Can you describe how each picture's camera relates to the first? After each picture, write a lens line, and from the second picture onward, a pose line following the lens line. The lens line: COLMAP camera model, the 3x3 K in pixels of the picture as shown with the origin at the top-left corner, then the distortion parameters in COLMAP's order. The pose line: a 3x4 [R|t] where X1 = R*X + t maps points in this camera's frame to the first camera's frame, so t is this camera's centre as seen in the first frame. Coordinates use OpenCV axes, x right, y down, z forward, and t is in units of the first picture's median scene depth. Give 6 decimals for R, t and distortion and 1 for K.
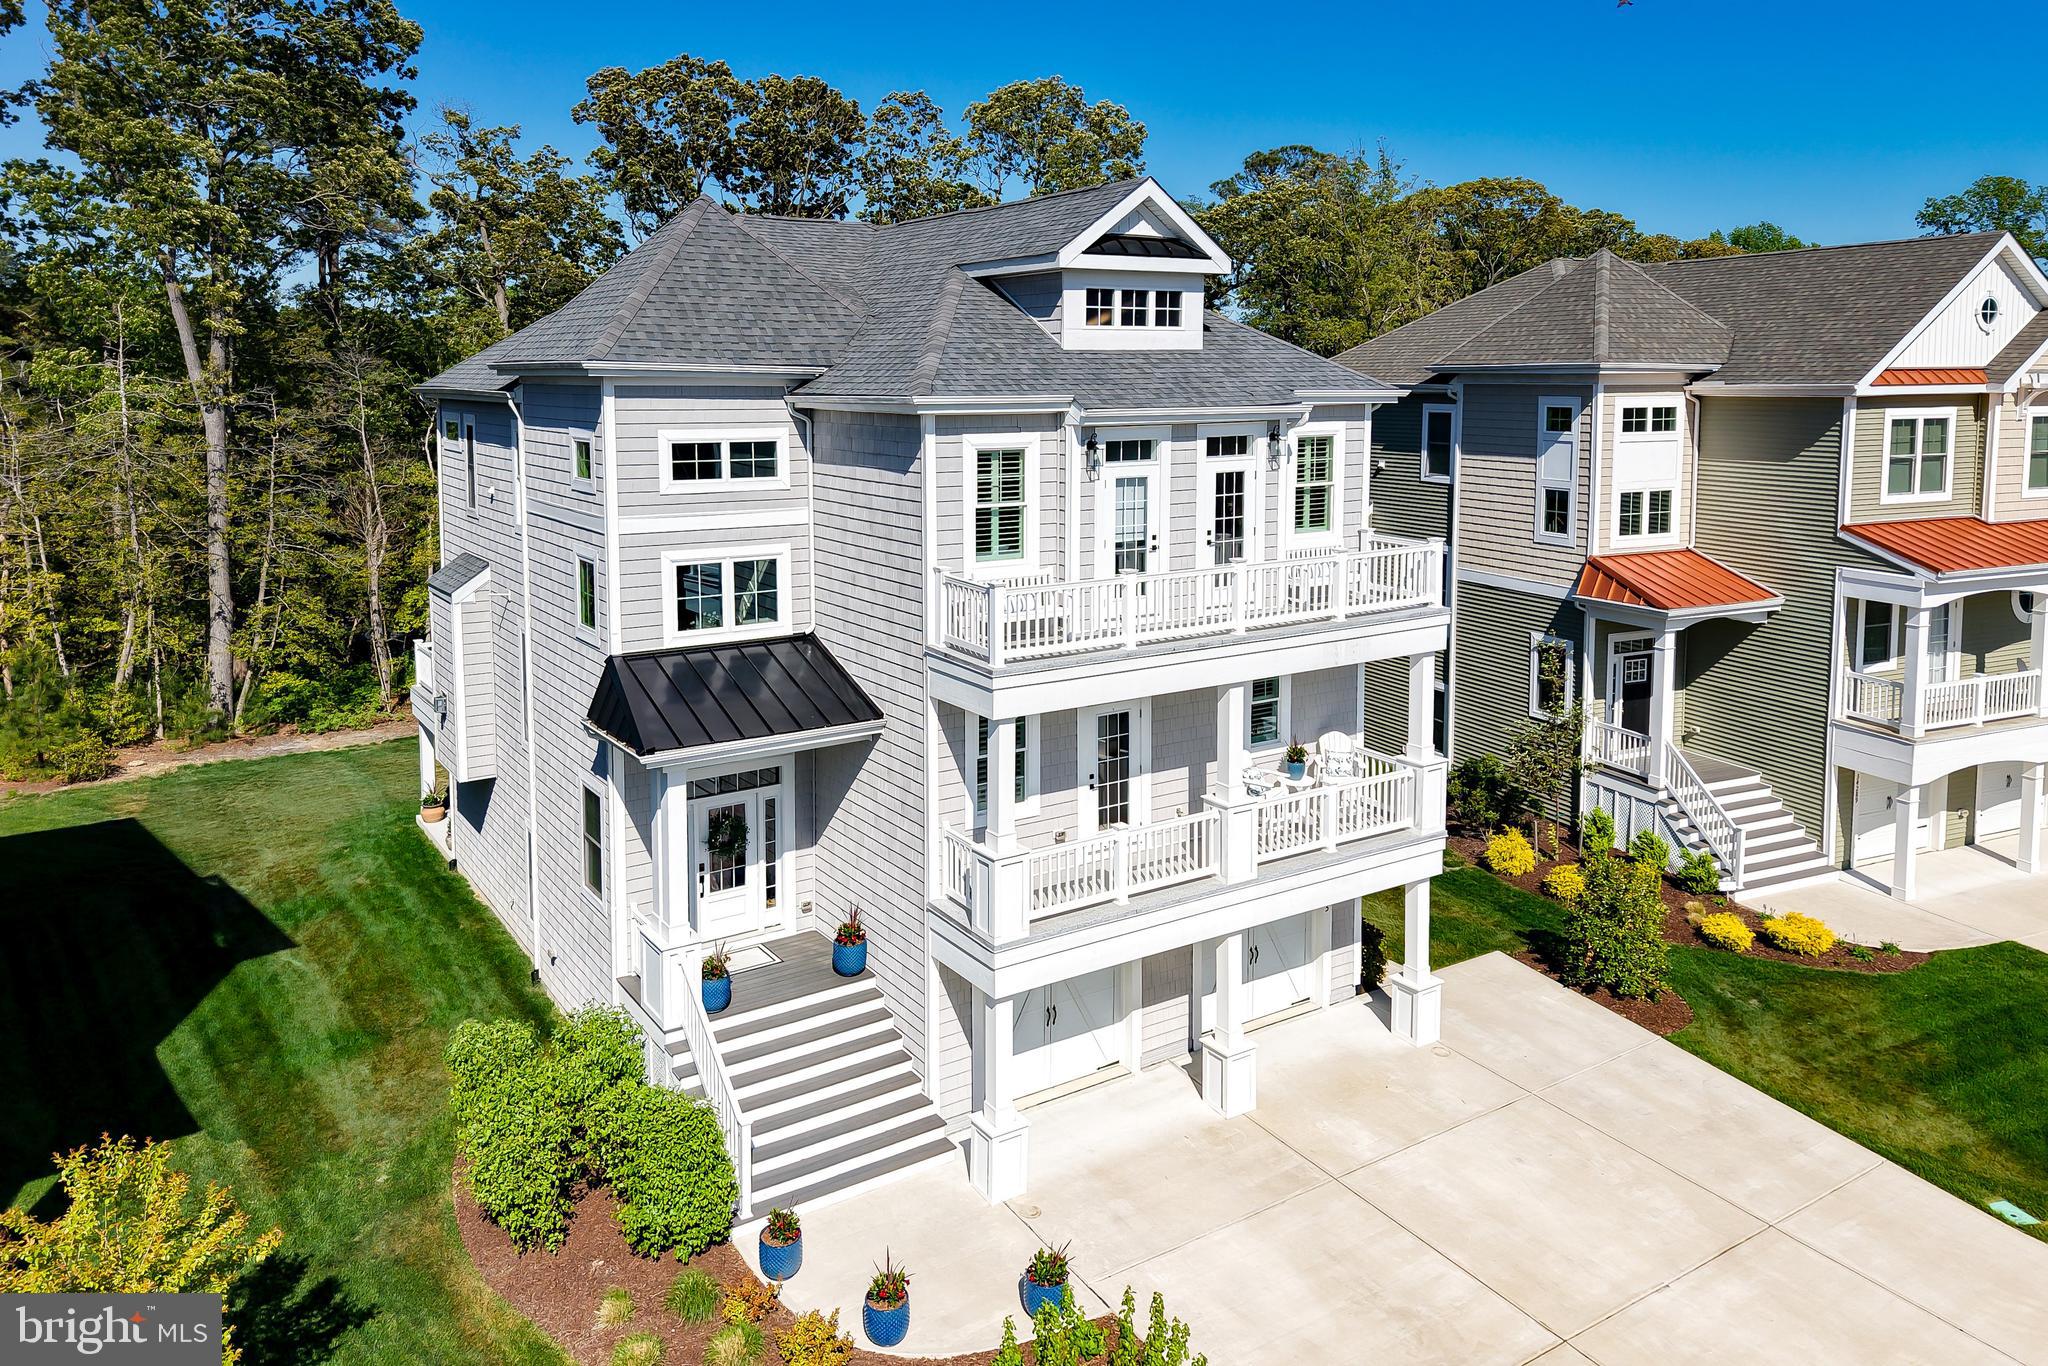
lens RADIAL K [[1378.0, 0, 995.3], [0, 1378.0, 601.2], [0, 0, 1]] dist [0.030446, -0.019934]
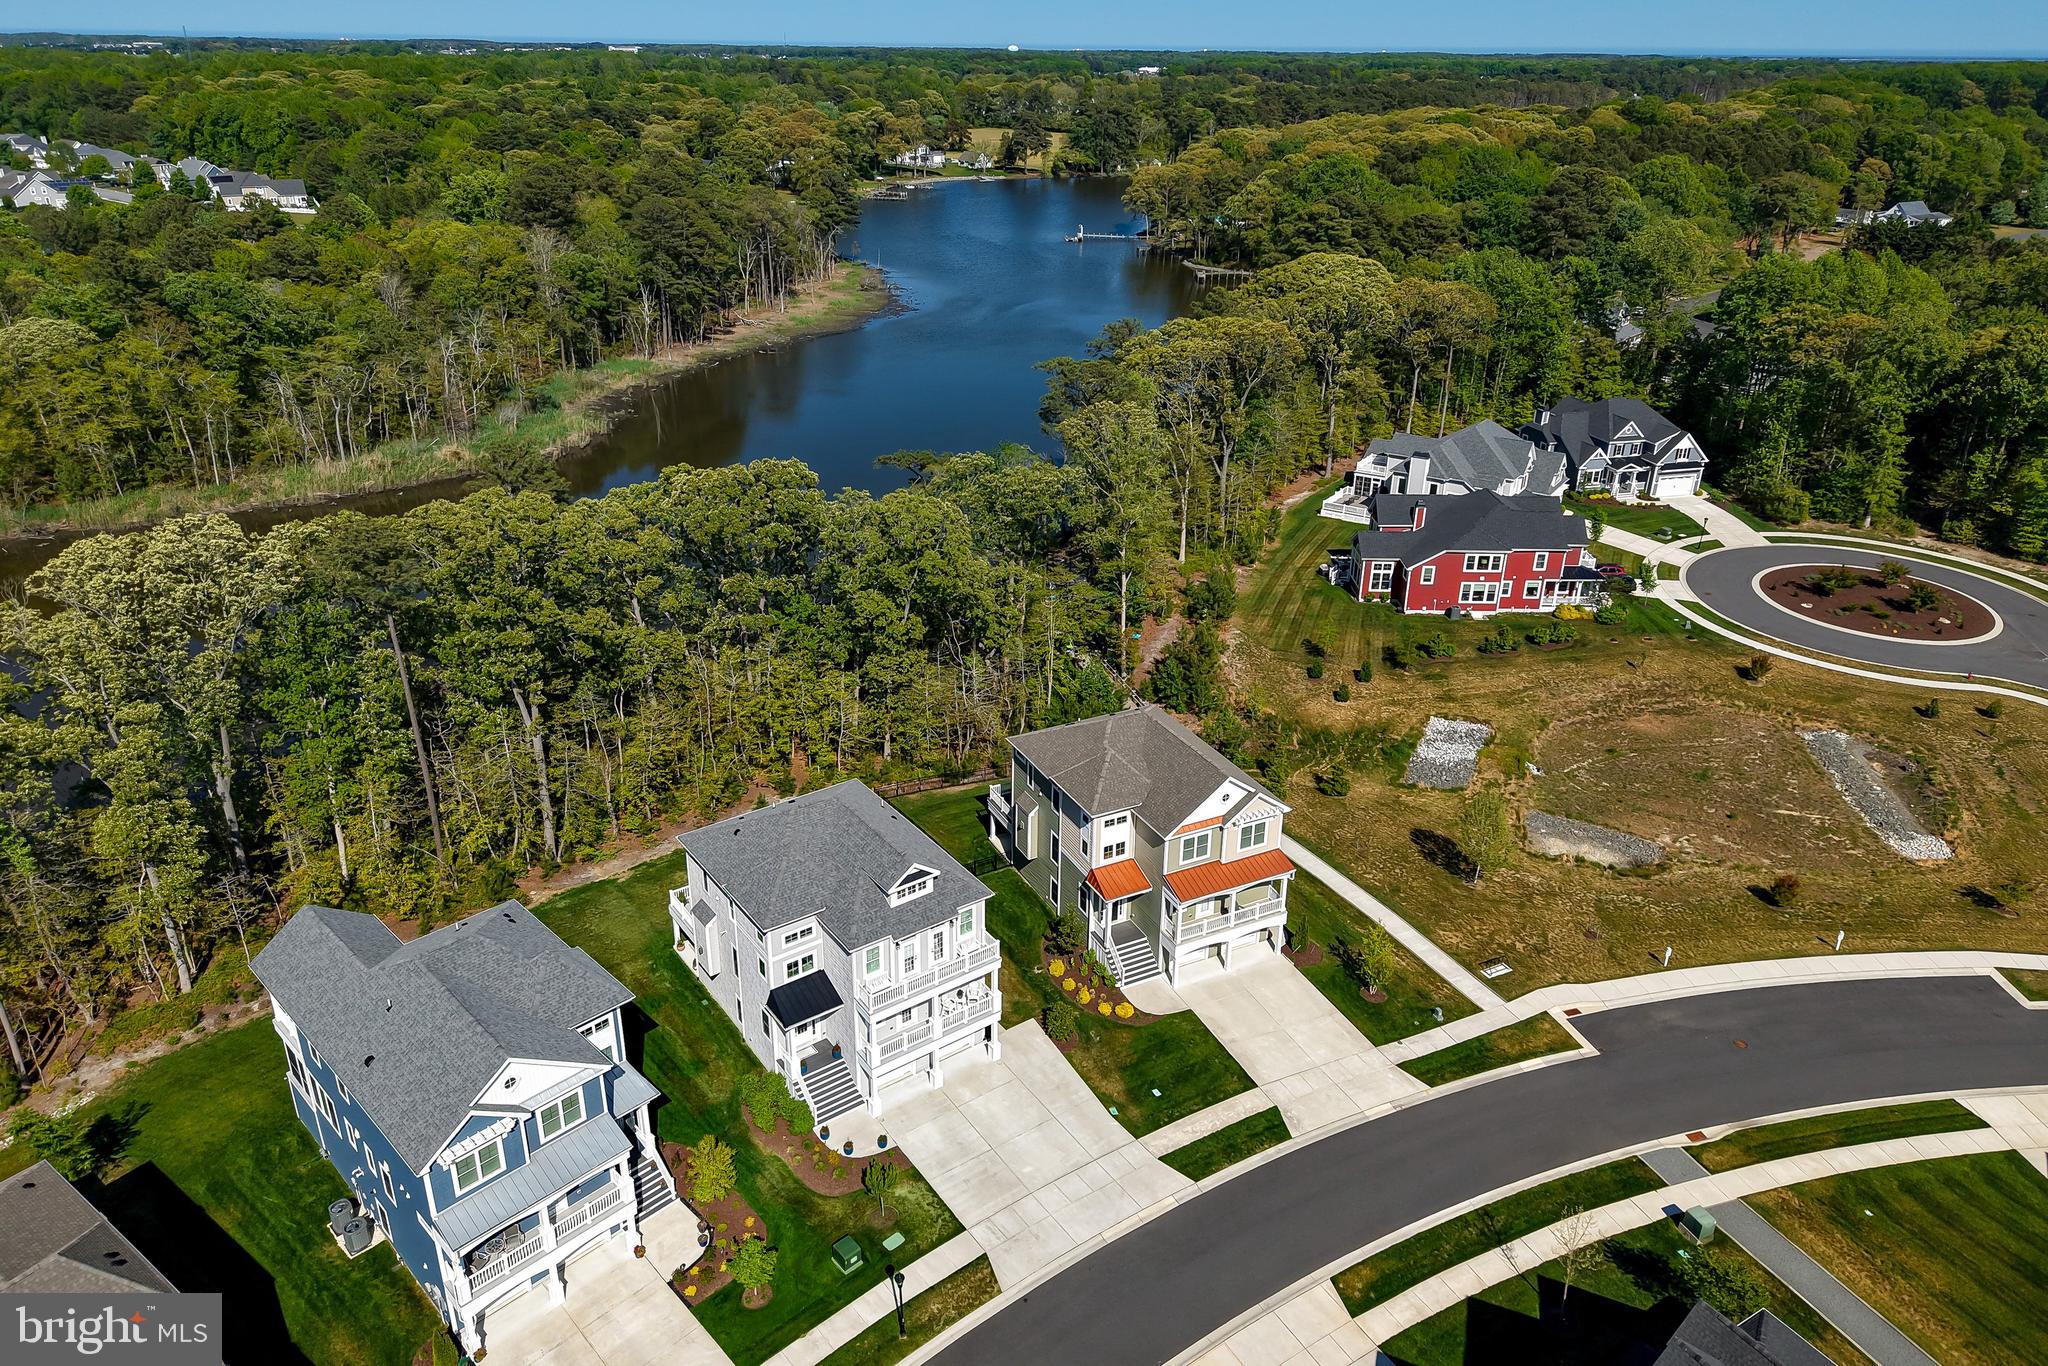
lens RADIAL K [[1378.0, 0, 1037.2], [0, 1378.0, 677.2], [0, 0, 1]] dist [0.030446, -0.019934]
pose [[0.997980, -0.003664, 0.063426, 0.202540], [-0.016716, 0.948018, 0.317776, -1.895013], [-0.061293, -0.318195, 0.946042, -2.249412]]
